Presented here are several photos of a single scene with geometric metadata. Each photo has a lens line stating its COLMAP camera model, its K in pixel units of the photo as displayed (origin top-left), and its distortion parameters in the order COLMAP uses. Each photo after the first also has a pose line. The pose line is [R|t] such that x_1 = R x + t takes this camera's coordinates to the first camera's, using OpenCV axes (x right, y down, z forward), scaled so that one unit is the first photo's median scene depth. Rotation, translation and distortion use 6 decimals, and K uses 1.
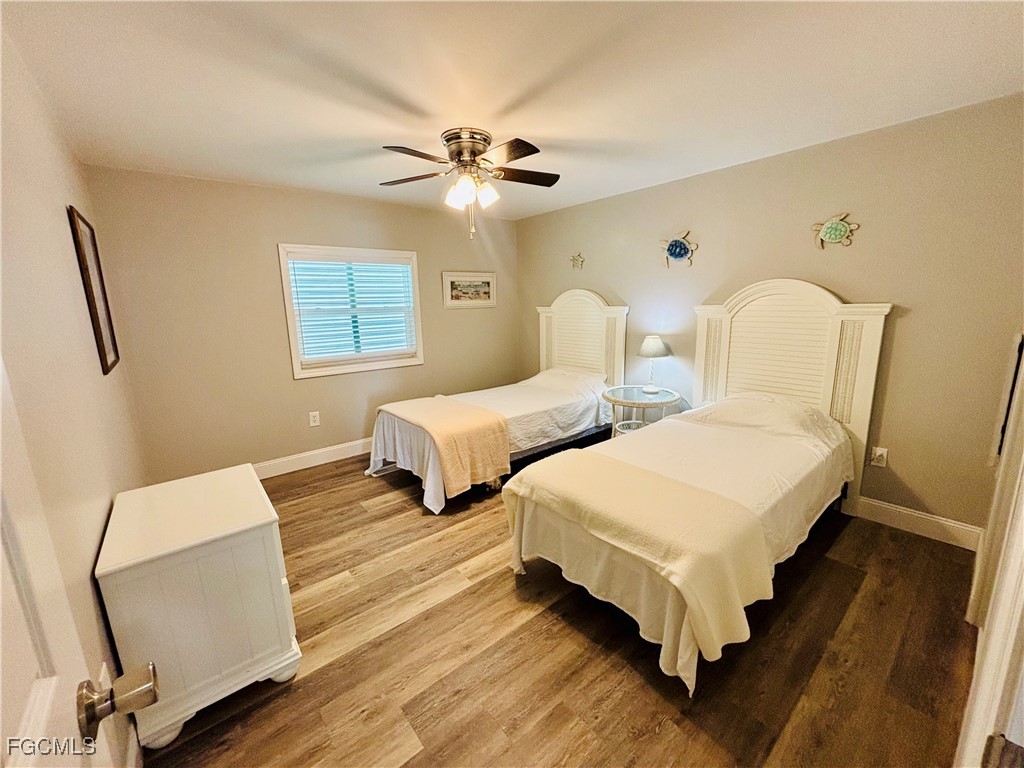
lens RADIAL K [[412.9, 0, 514.5], [0, 412.9, 382.5], [0, 0, 1]] dist [0.002300, 0.000055]
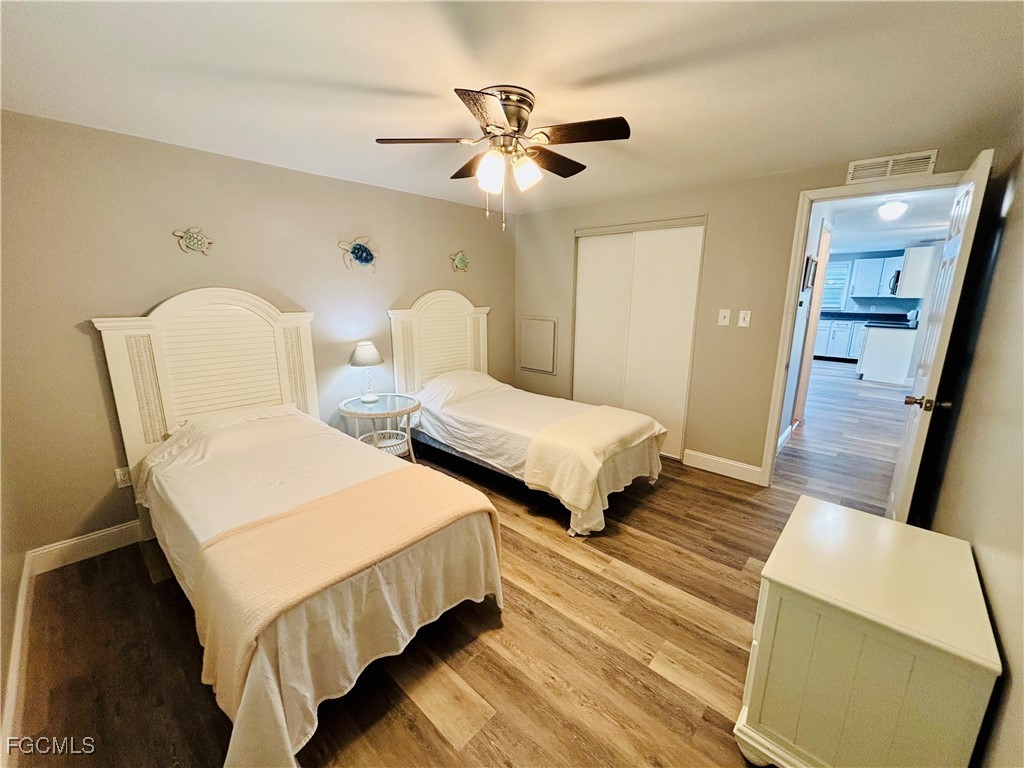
lens RADIAL K [[412.9, 0, 514.0], [0, 412.9, 387.7], [0, 0, 1]] dist [0.002300, 0.000055]
pose [[-0.140010, -0.193859, 0.970987, -0.901701], [0.193051, 0.956482, 0.218799, -0.216199], [-0.971148, 0.218084, -0.096493, 1.083014]]
